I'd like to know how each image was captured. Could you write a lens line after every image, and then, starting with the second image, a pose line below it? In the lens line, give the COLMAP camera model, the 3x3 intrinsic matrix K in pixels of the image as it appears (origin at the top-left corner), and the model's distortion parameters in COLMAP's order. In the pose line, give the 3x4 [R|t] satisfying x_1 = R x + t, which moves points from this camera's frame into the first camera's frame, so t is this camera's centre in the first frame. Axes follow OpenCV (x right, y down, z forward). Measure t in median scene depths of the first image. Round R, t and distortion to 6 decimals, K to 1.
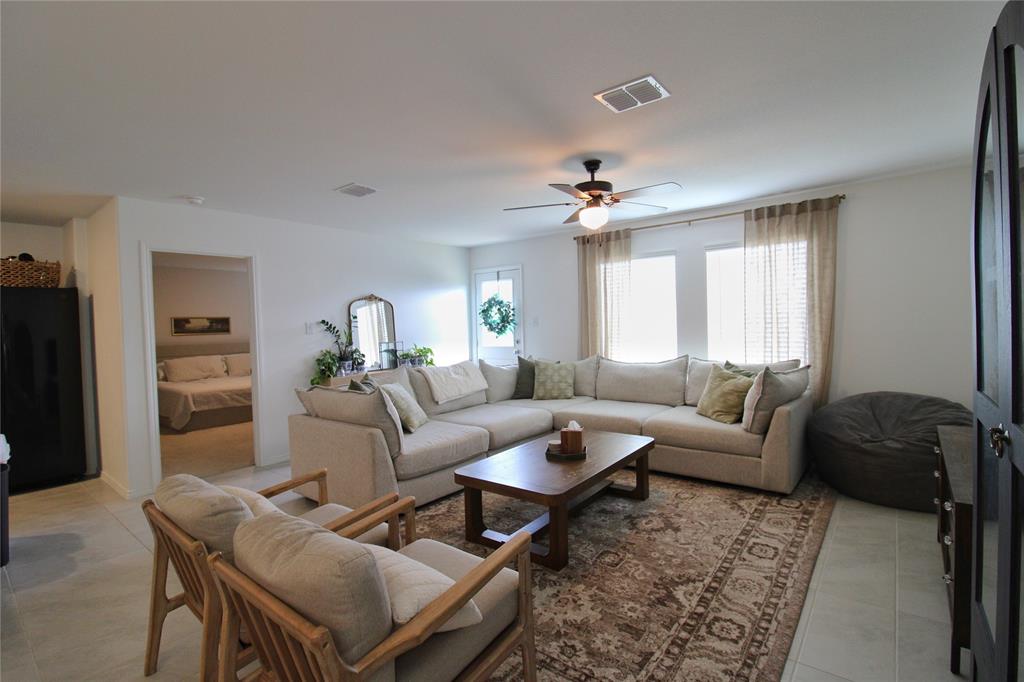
lens RADIAL K [[478.1, 0, 514.6], [0, 478.1, 331.3], [0, 0, 1]] dist [-0.005551, -0.010542]
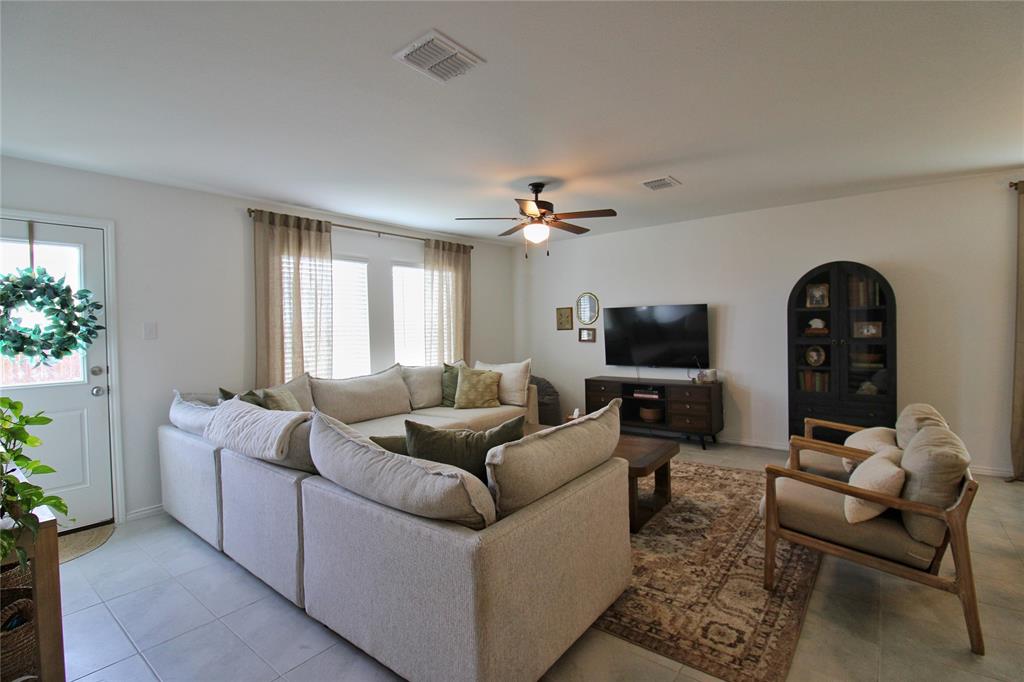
lens RADIAL K [[478.1, 0, 514.6], [0, 478.1, 331.3], [0, 0, 1]] dist [-0.005551, -0.010542]
pose [[-0.014544, 0.014696, 0.999786, -0.656095], [0.039447, 0.999122, -0.014113, 0.005393], [-0.999116, 0.039233, -0.015111, 0.734488]]
